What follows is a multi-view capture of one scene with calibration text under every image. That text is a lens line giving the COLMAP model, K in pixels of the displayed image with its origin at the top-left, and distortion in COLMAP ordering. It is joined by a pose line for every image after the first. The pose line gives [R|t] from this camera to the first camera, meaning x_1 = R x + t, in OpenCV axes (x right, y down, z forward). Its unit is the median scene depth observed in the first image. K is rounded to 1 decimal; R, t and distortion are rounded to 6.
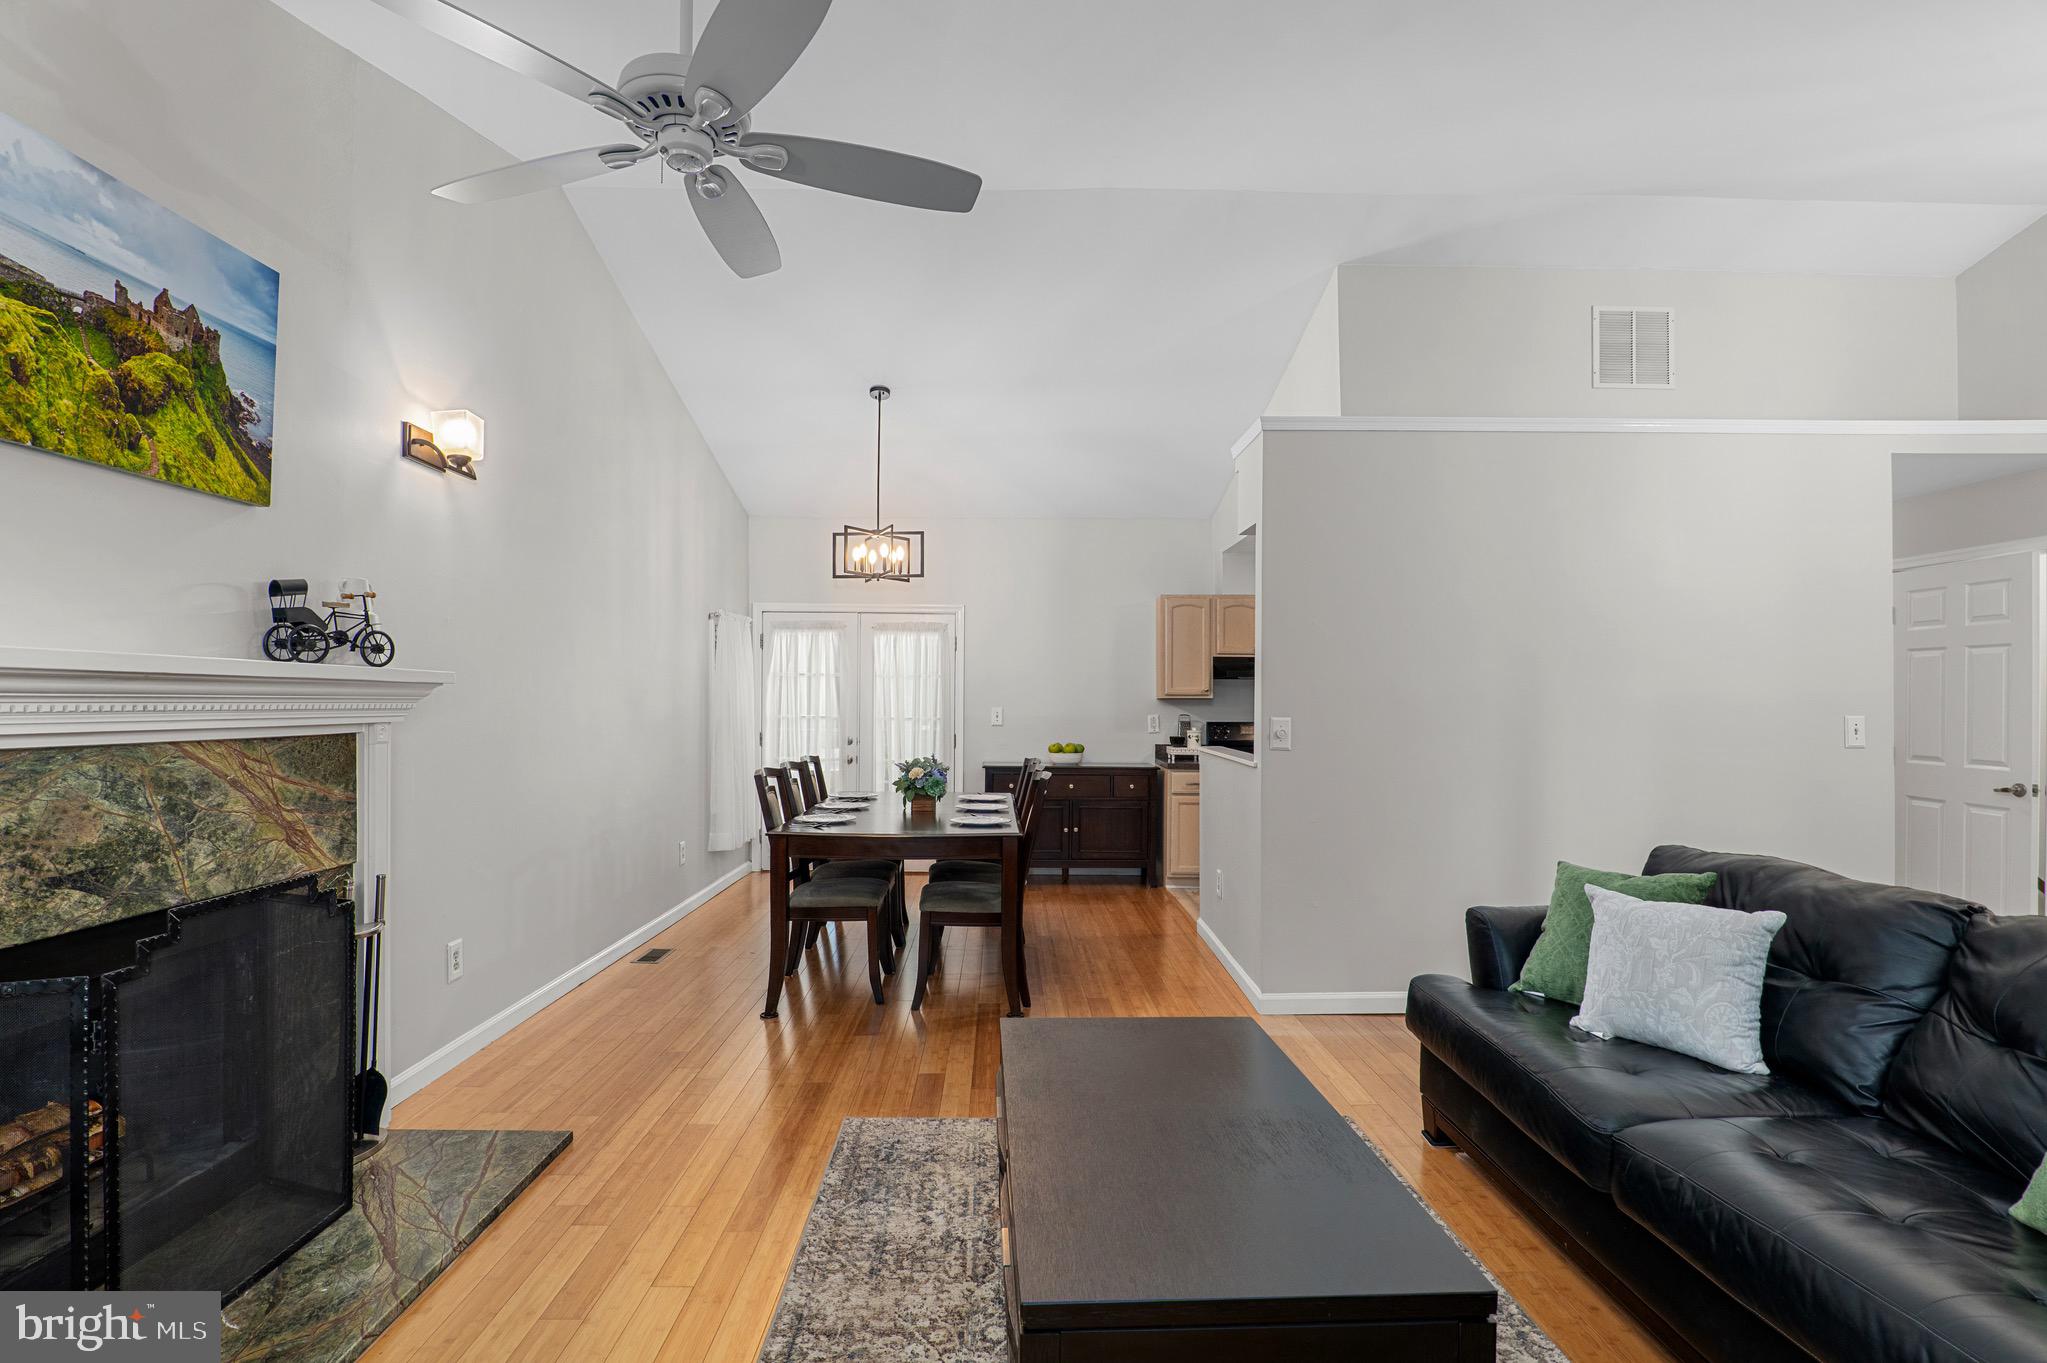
lens RADIAL K [[985.4, 0, 1017.4], [0, 985.4, 700.8], [0, 0, 1]] dist [-0.011302, 0.000369]
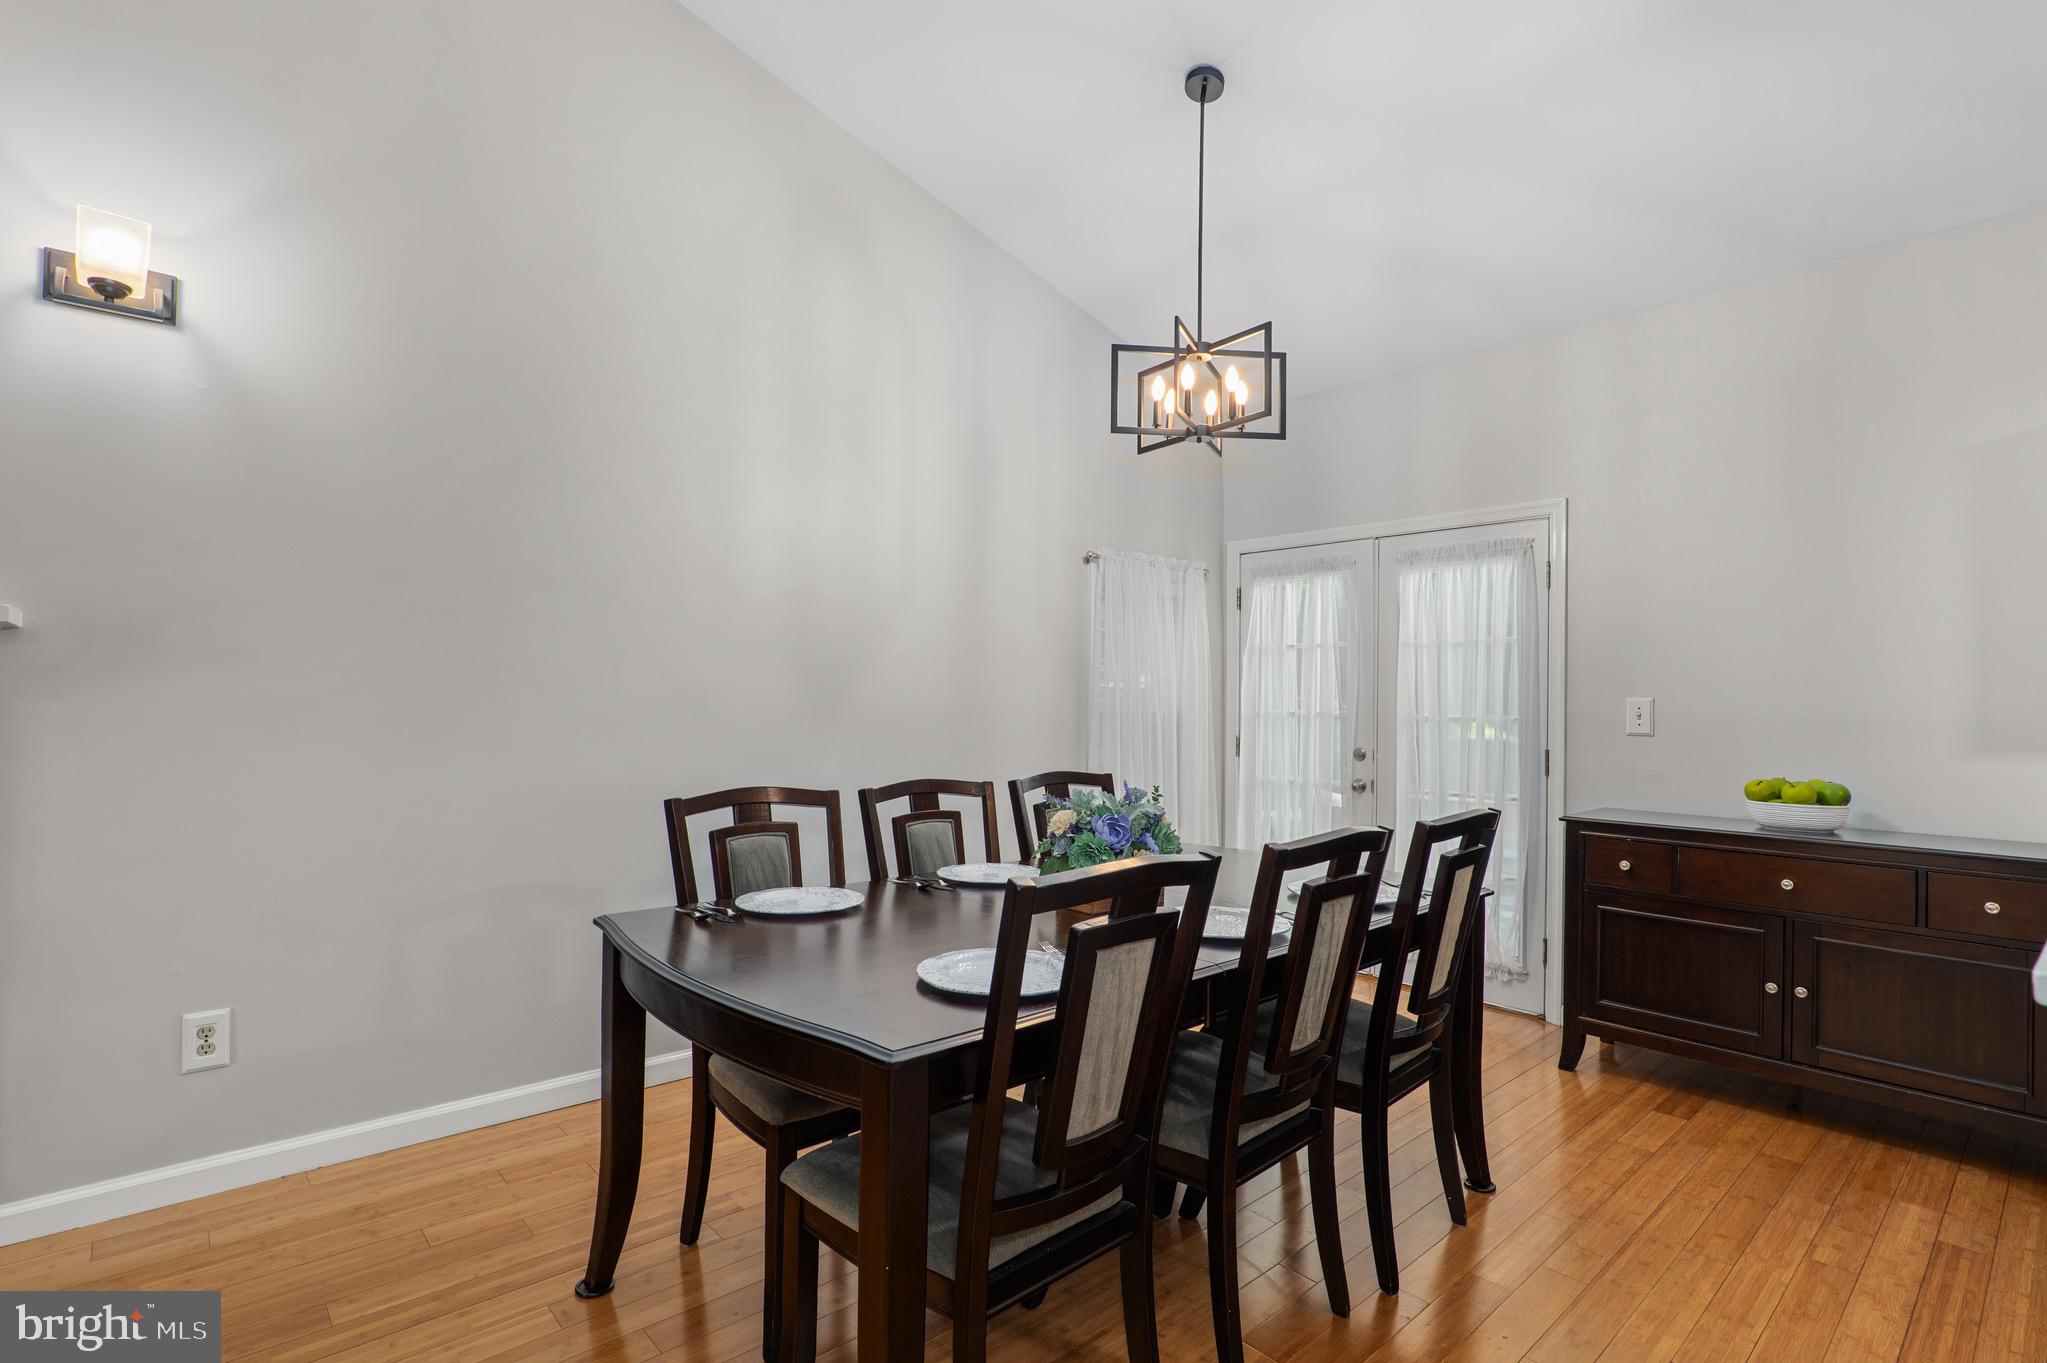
lens RADIAL K [[981.0, 0, 1026.5], [0, 981.0, 691.1], [0, 0, 1]] dist [-0.012169, 0.000420]
pose [[0.658677, -0.006851, -0.752394, 0.431601], [-0.008254, 0.999833, -0.016330, 0.041627], [0.752380, 0.016966, 0.658511, 1.378907]]
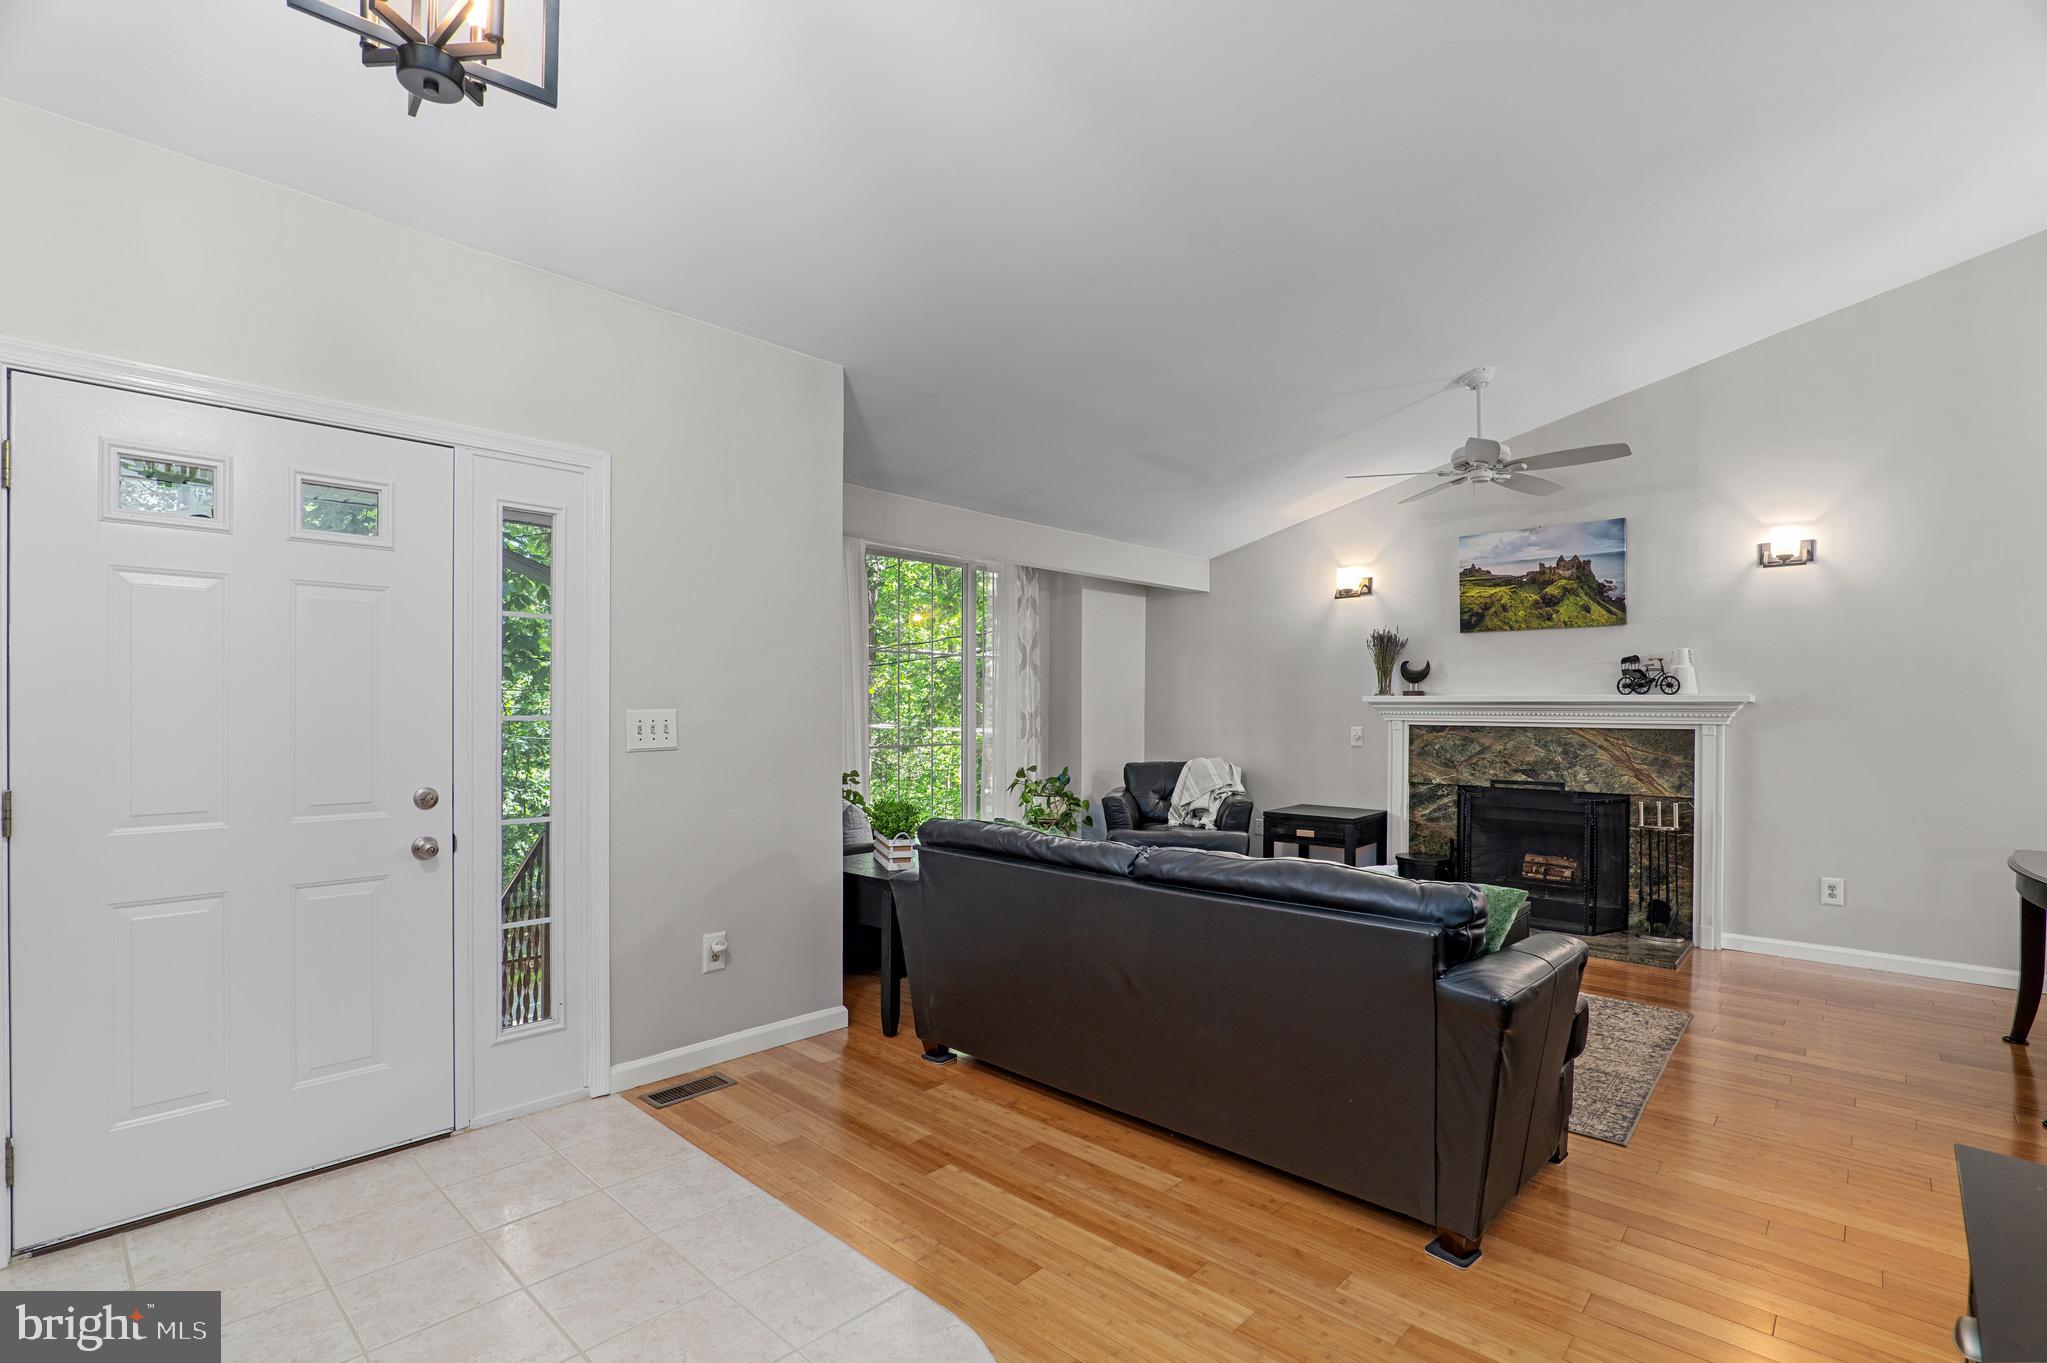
lens RADIAL K [[932.3, 0, 1031.8], [0, 932.3, 712.7], [0, 0, 1]] dist [-0.013054, 0.000036]
pose [[-0.683317, -0.009712, -0.730058, 1.735646], [-0.010228, 0.999941, -0.003729, 0.024116], [0.730051, 0.004919, -0.683375, 1.500348]]
